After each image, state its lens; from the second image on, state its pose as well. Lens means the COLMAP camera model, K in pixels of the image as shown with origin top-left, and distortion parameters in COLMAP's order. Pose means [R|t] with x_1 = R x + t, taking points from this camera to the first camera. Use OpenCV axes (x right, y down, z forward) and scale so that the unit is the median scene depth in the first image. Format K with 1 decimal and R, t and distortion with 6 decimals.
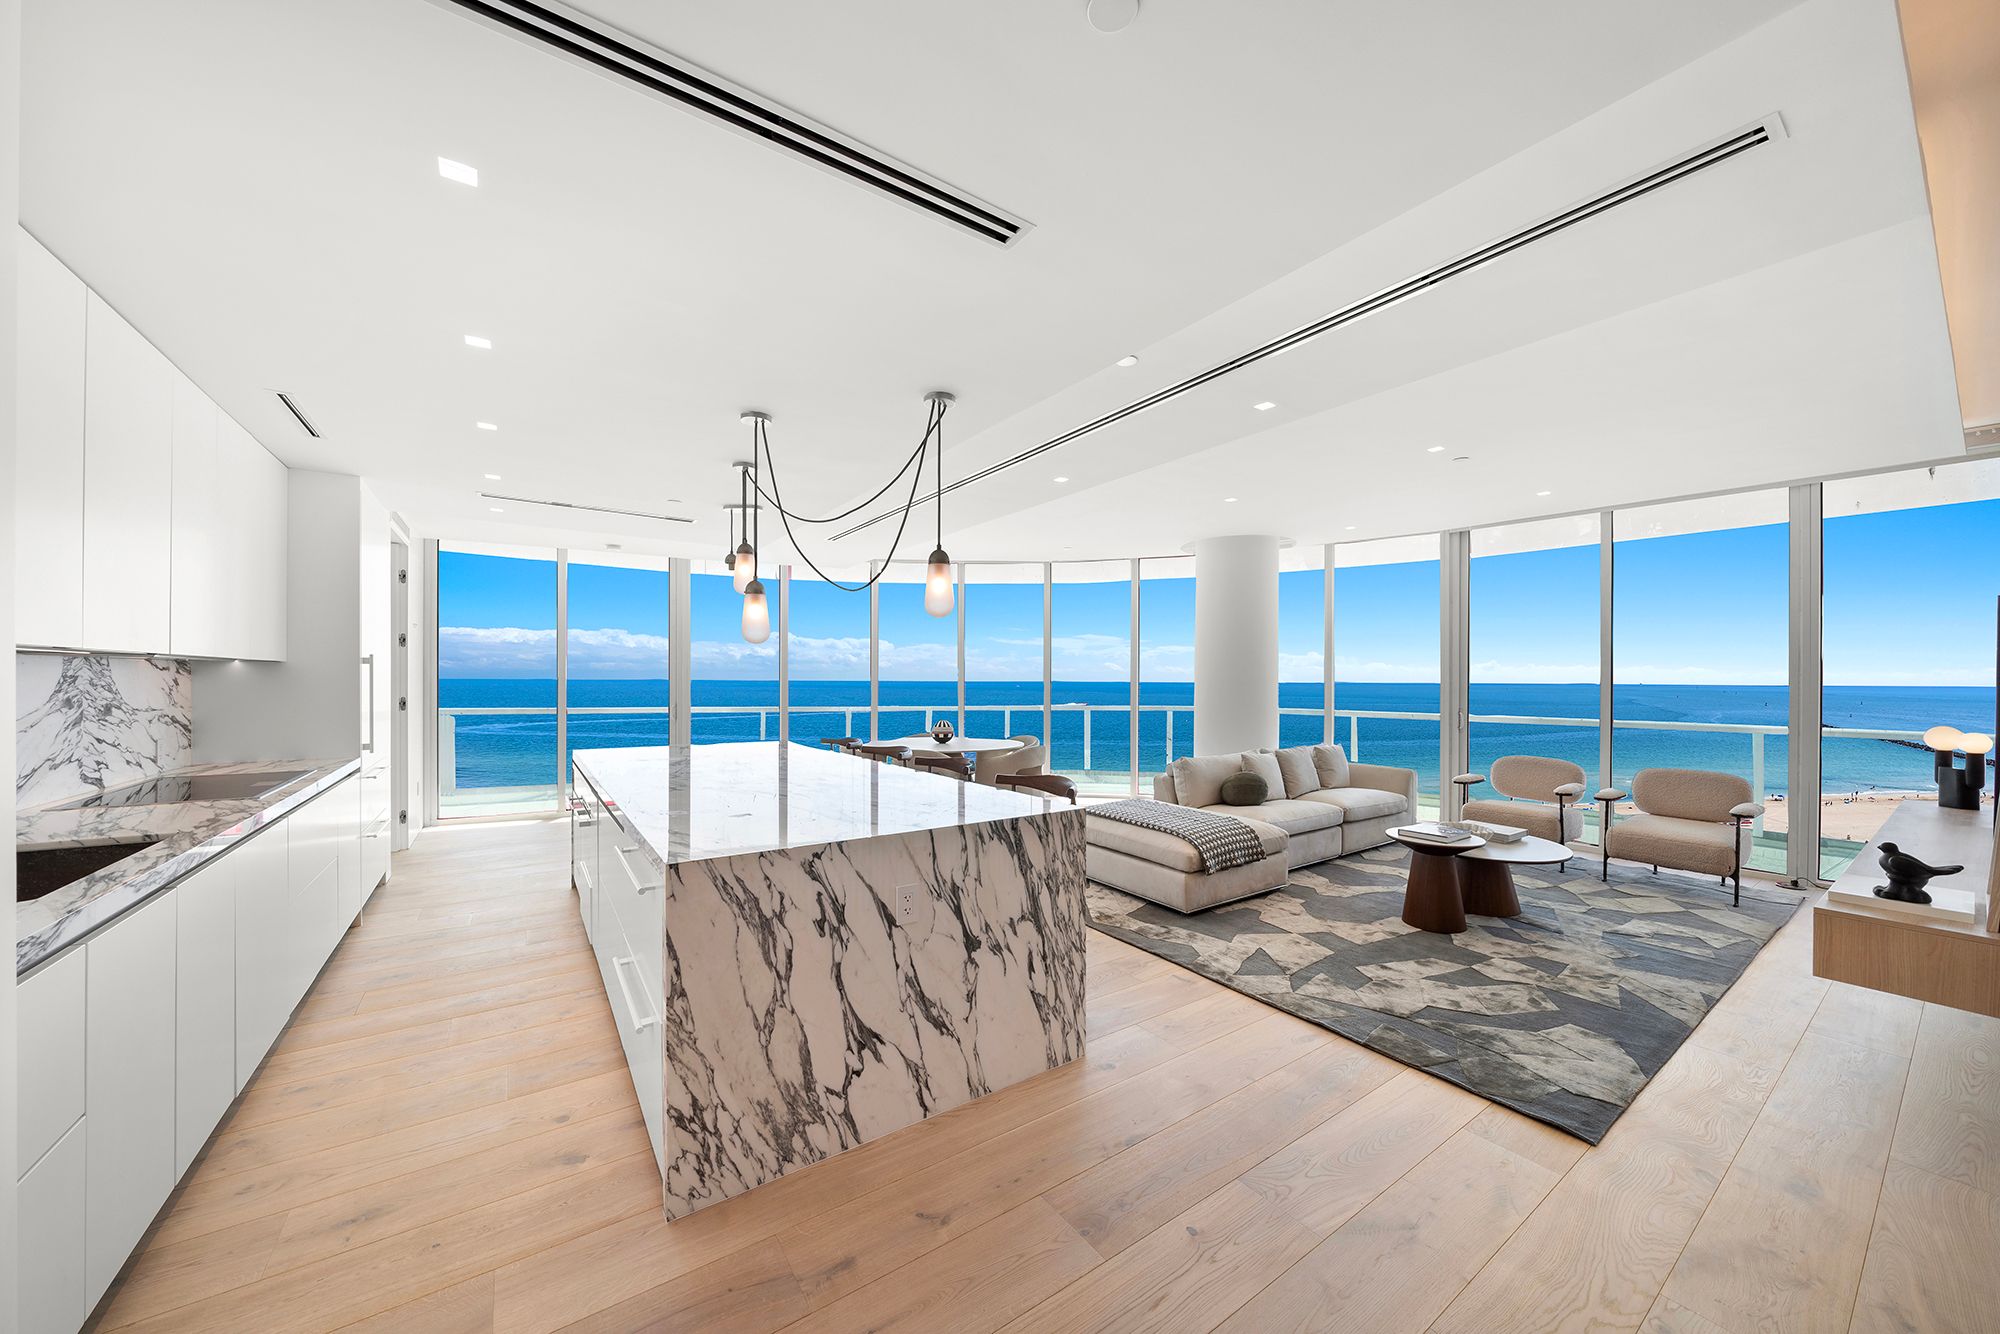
lens RADIAL K [[681.7, 0, 1001.3], [0, 681.7, 681.2], [0, 0, 1]] dist [-0.002483, -0.001100]
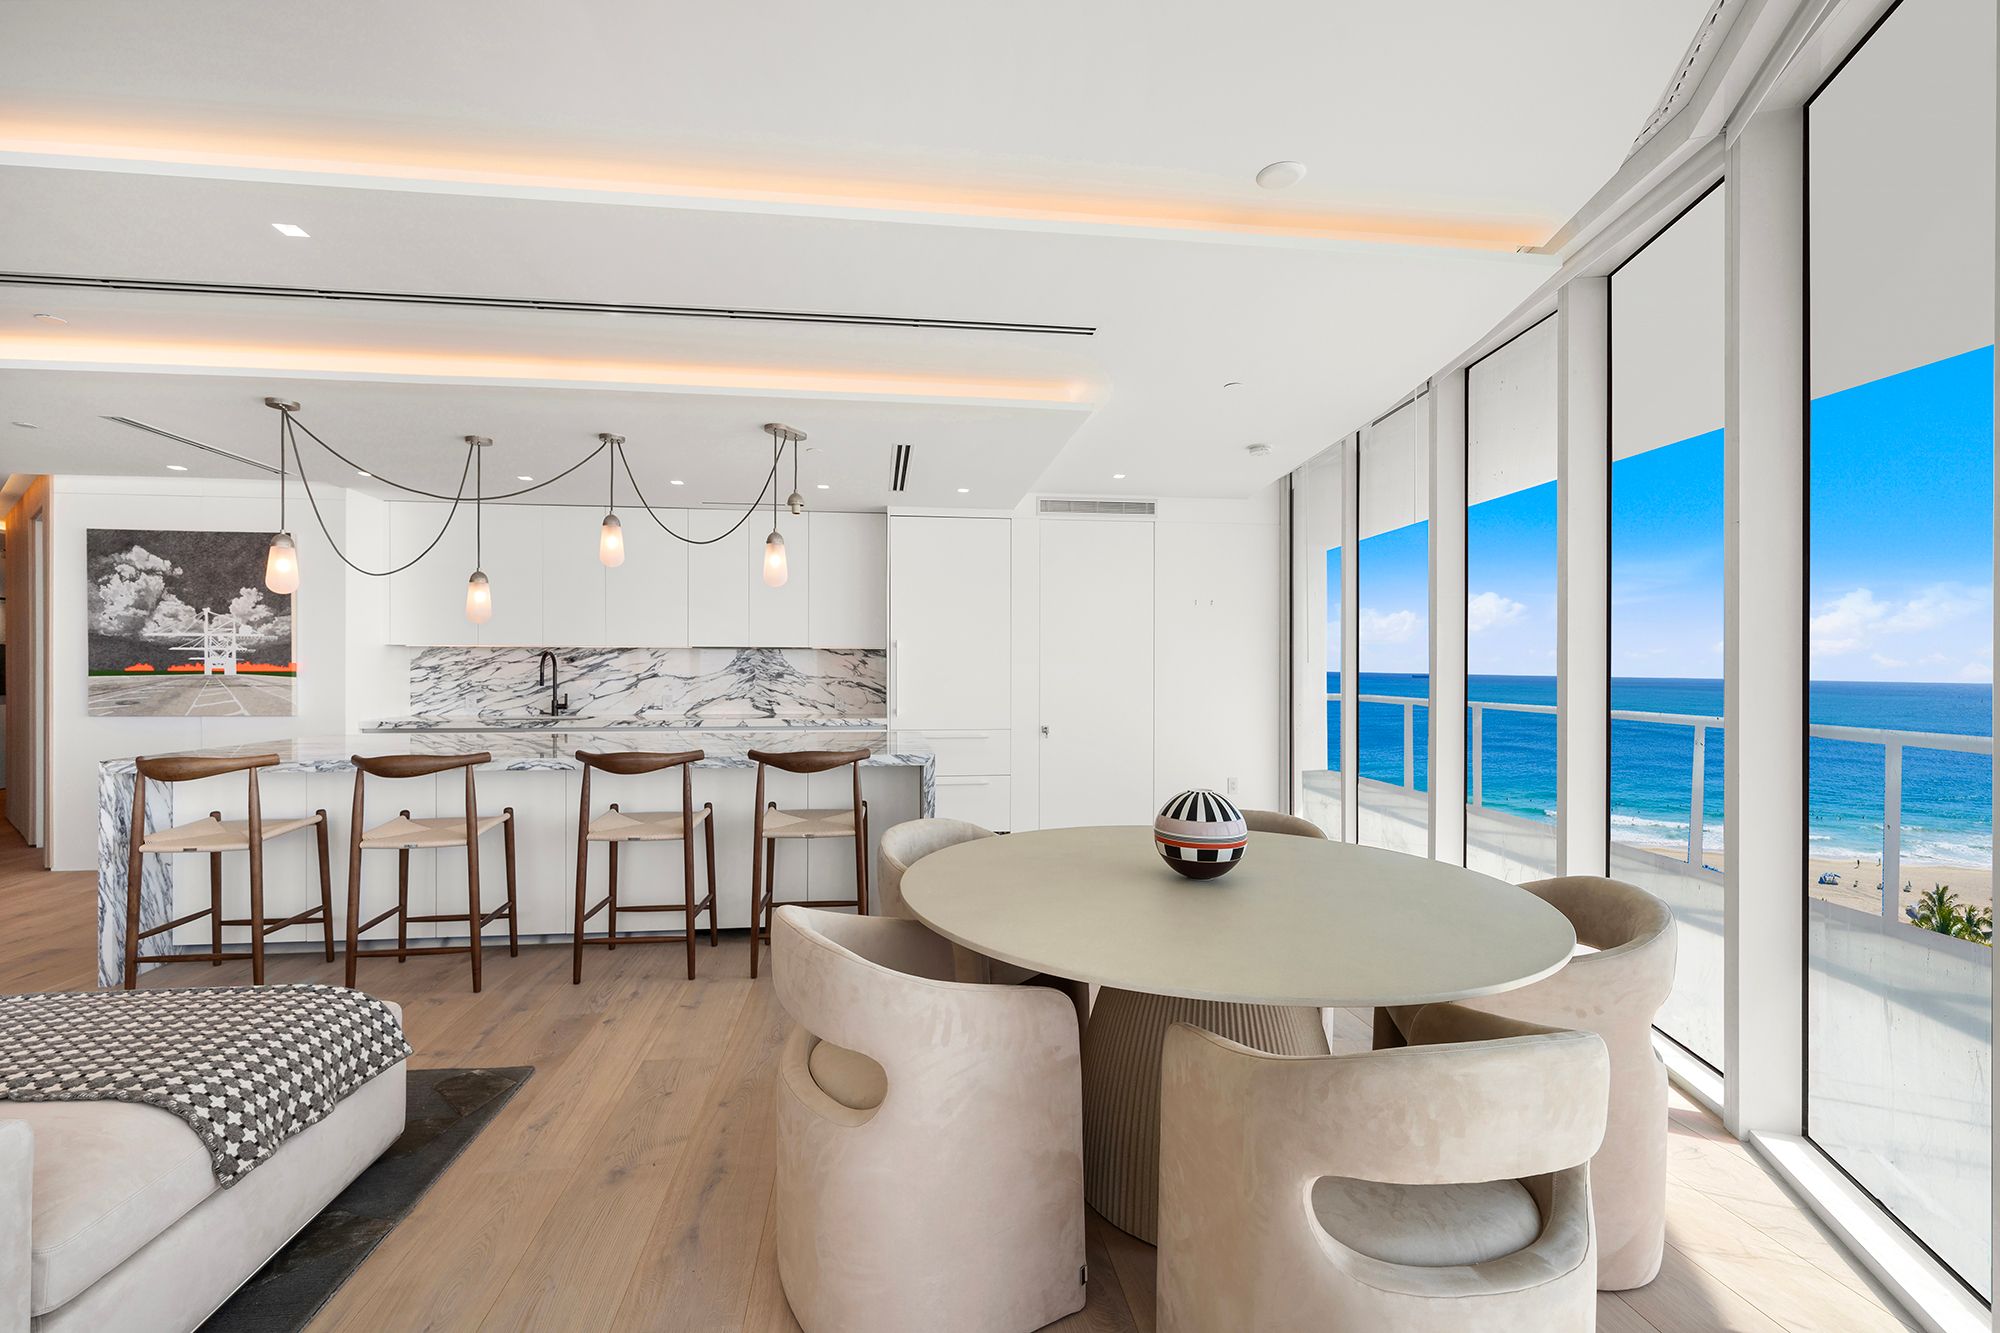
lens RADIAL K [[852.2, 0, 983.2], [0, 852.2, 674.4], [0, 0, 1]] dist [0.002102, -0.000728]
pose [[-0.472414, -0.003753, -0.881369, 0.544837], [-0.005520, 0.999984, -0.001299, 0.035080], [0.881359, 0.004252, -0.472427, 2.415146]]
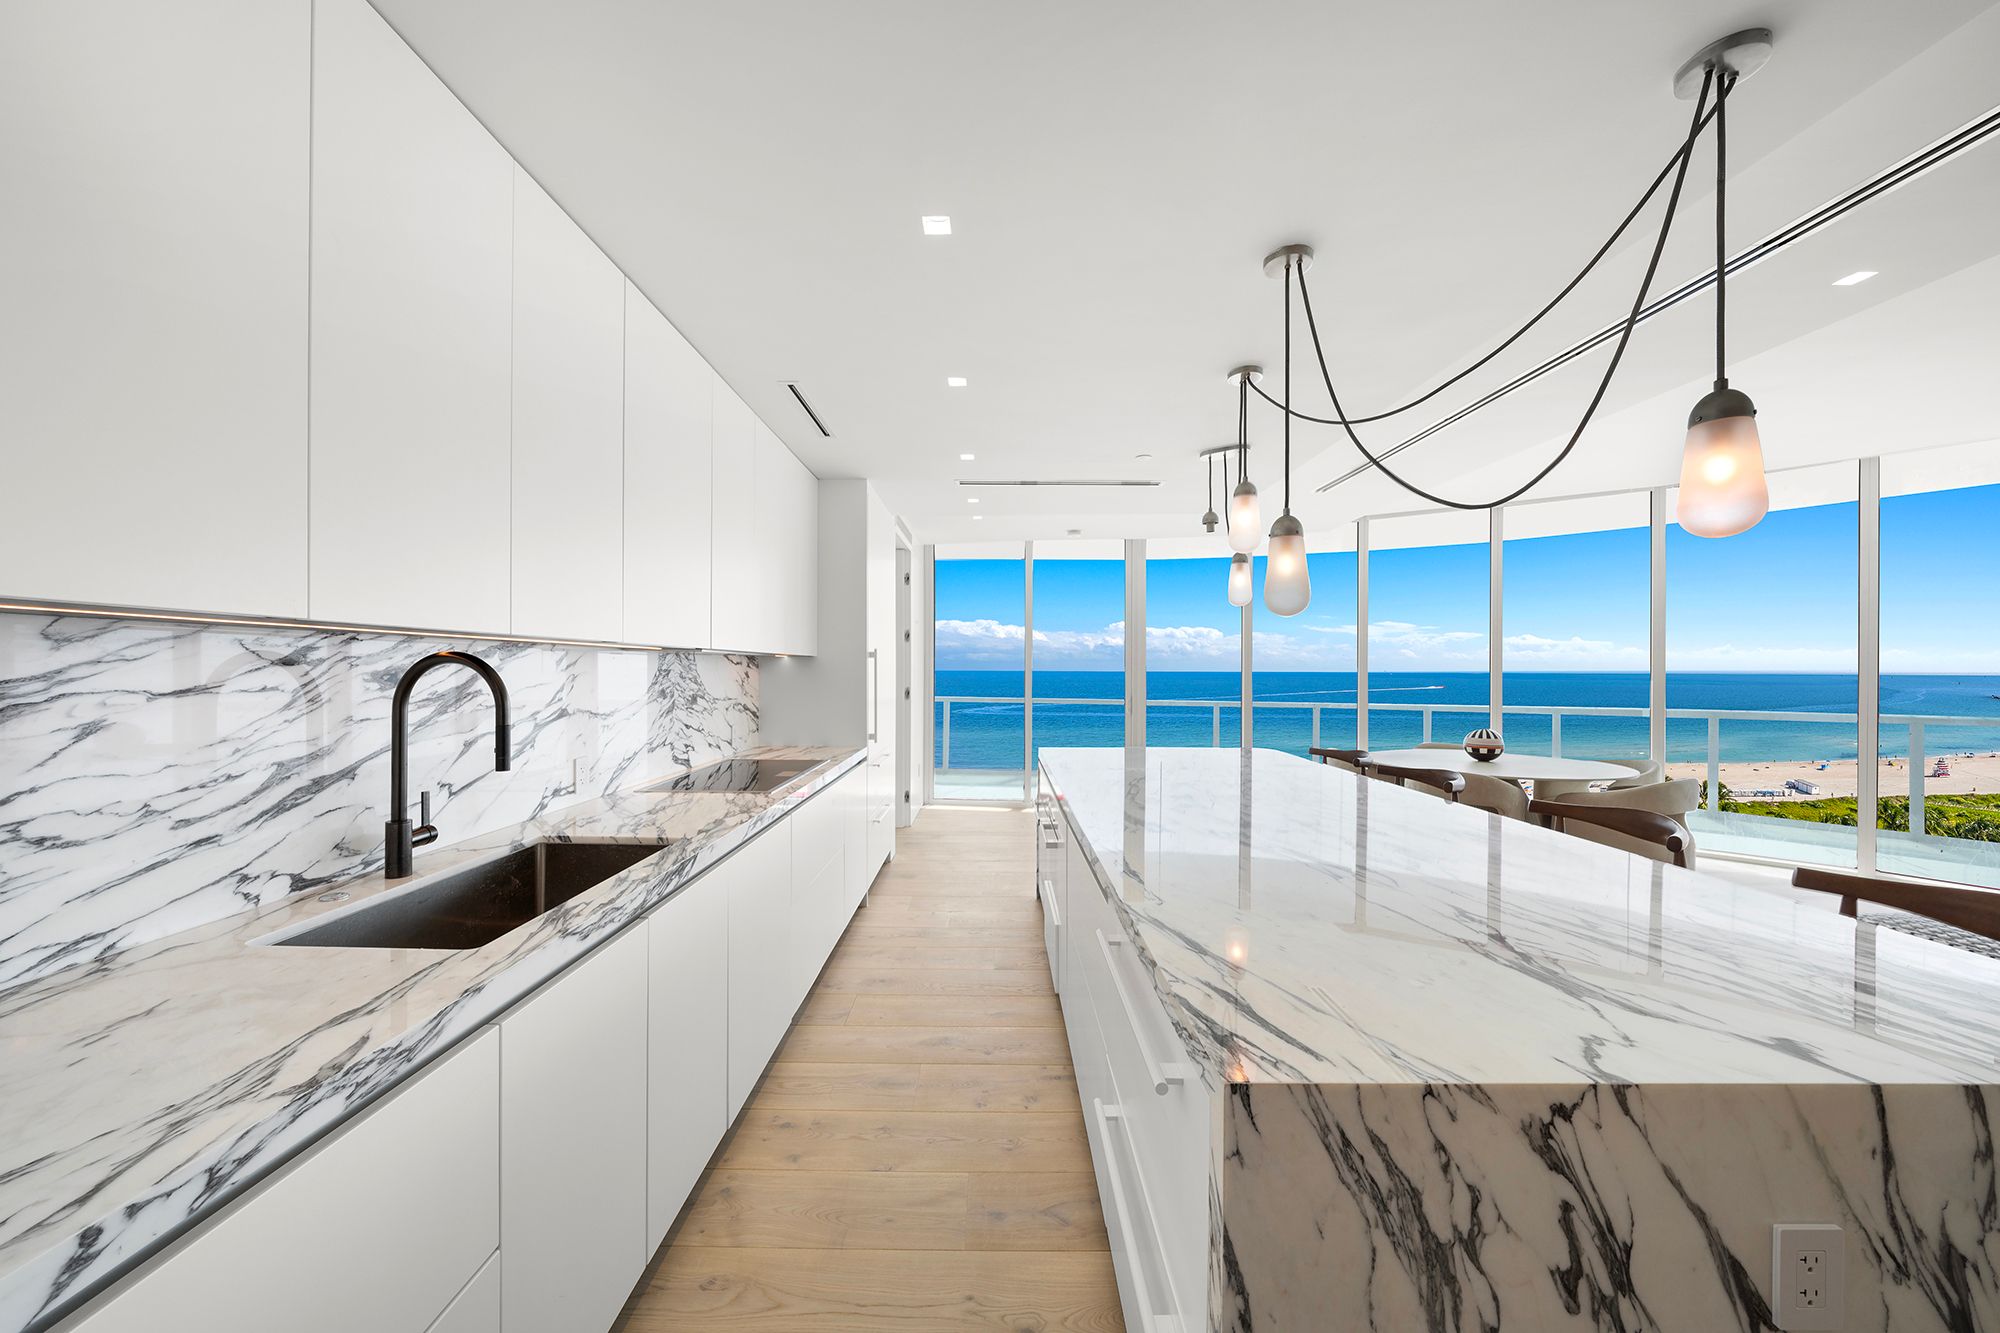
lens RADIAL K [[681.7, 0, 1008.3], [0, 681.7, 668.7], [0, 0, 1]] dist [-0.002483, -0.001100]
pose [[0.824455, -0.002858, -0.565920, -0.200688], [-0.000051, 0.999987, -0.005125, -0.003442], [0.565927, 0.004254, 0.824444, 0.308552]]
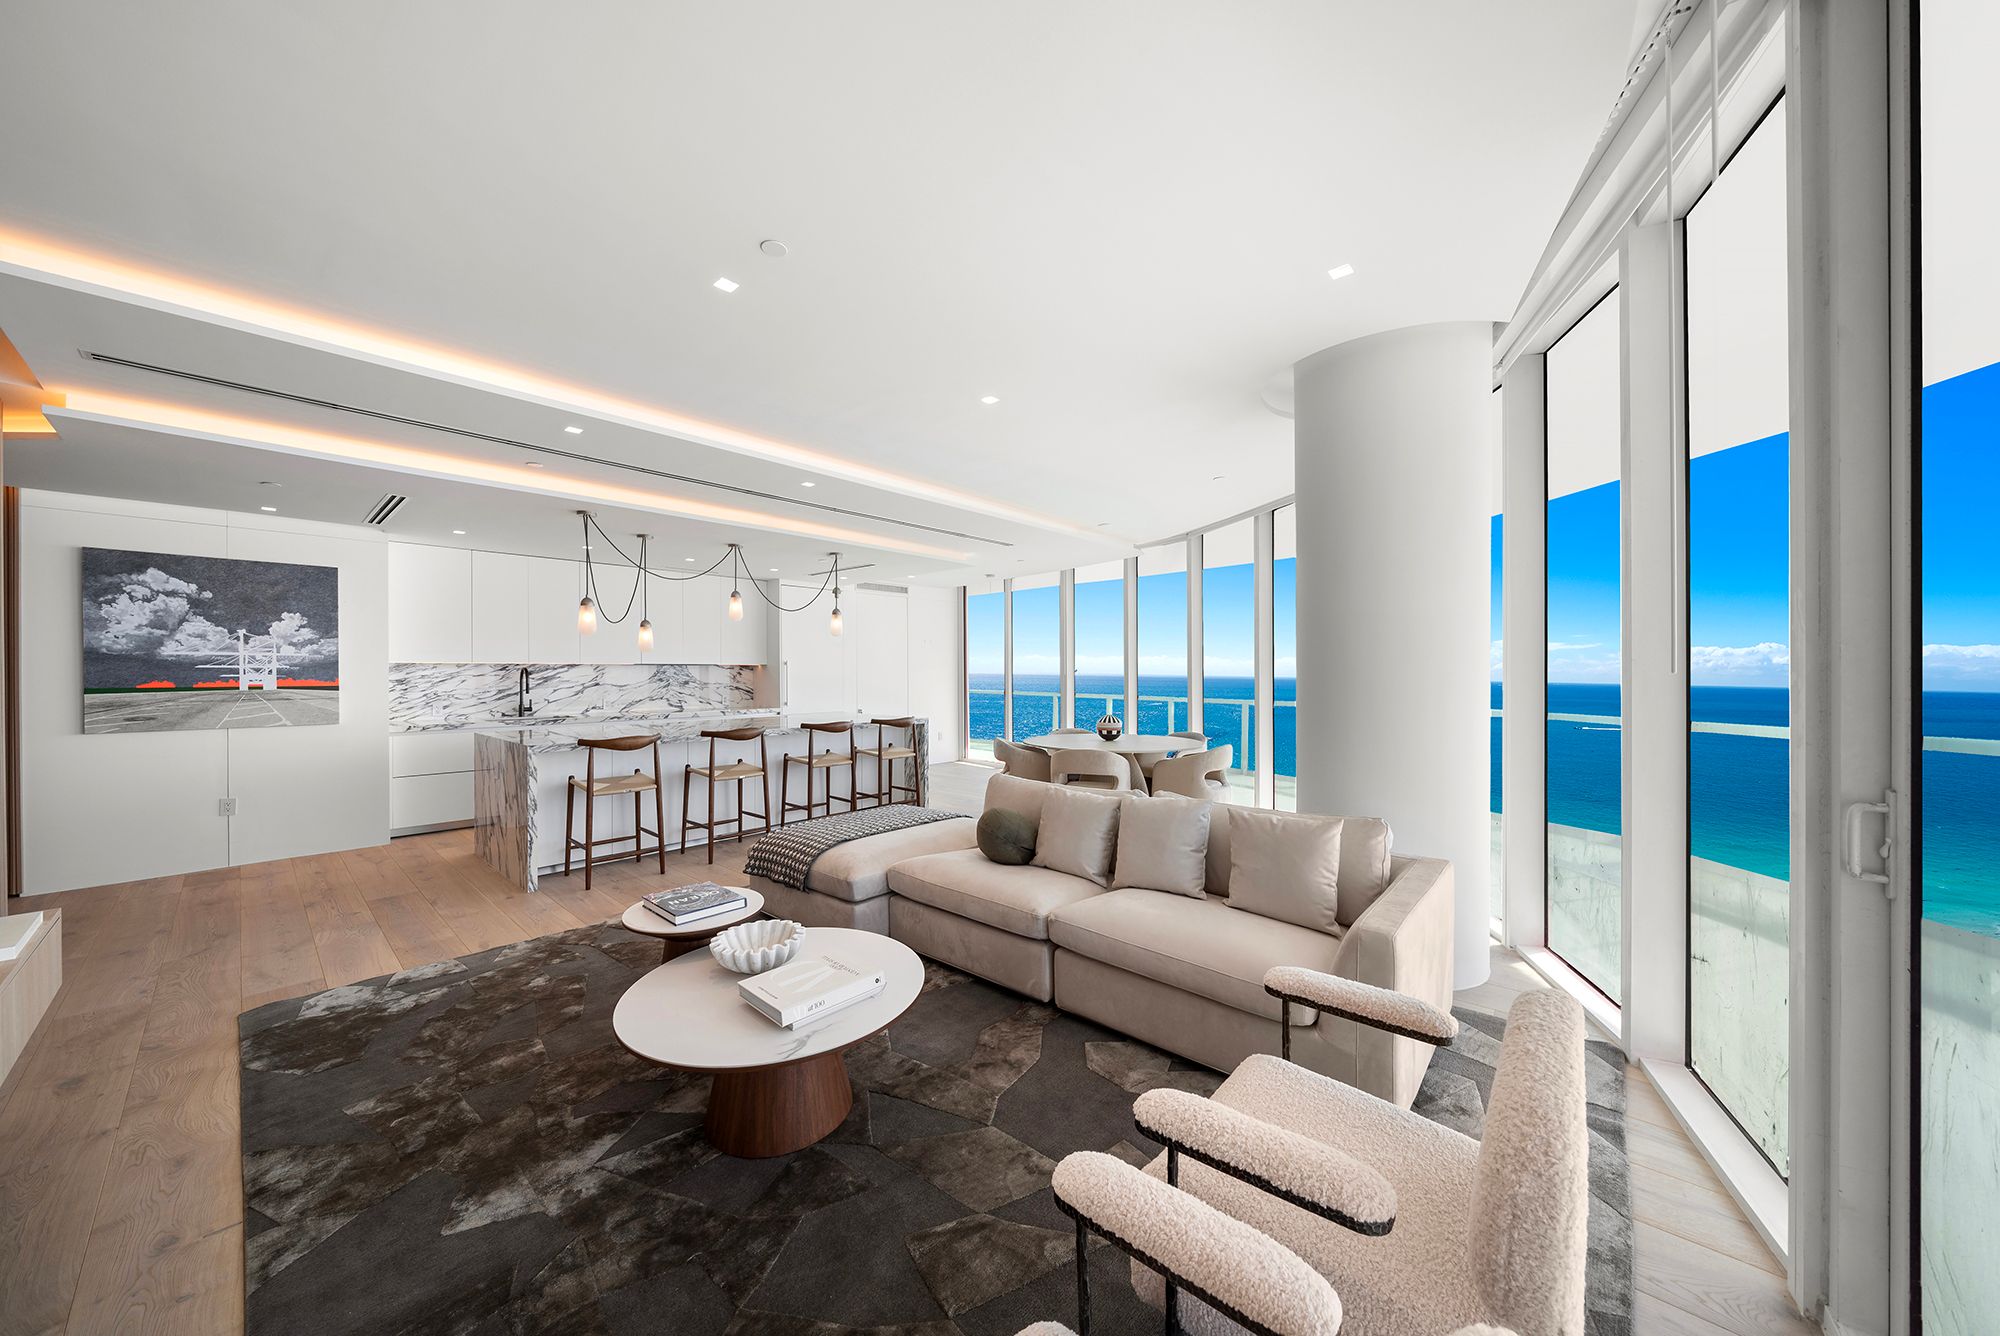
lens RADIAL K [[681.7, 0, 1003.1], [0, 681.7, 675.2], [0, 0, 1]] dist [-0.002483, -0.001100]
pose [[0.241339, -0.001957, -0.970439, 1.693907], [0.003607, 0.999993, -0.001119, 0.015325], [0.970434, -0.003230, 0.241344, 1.444571]]
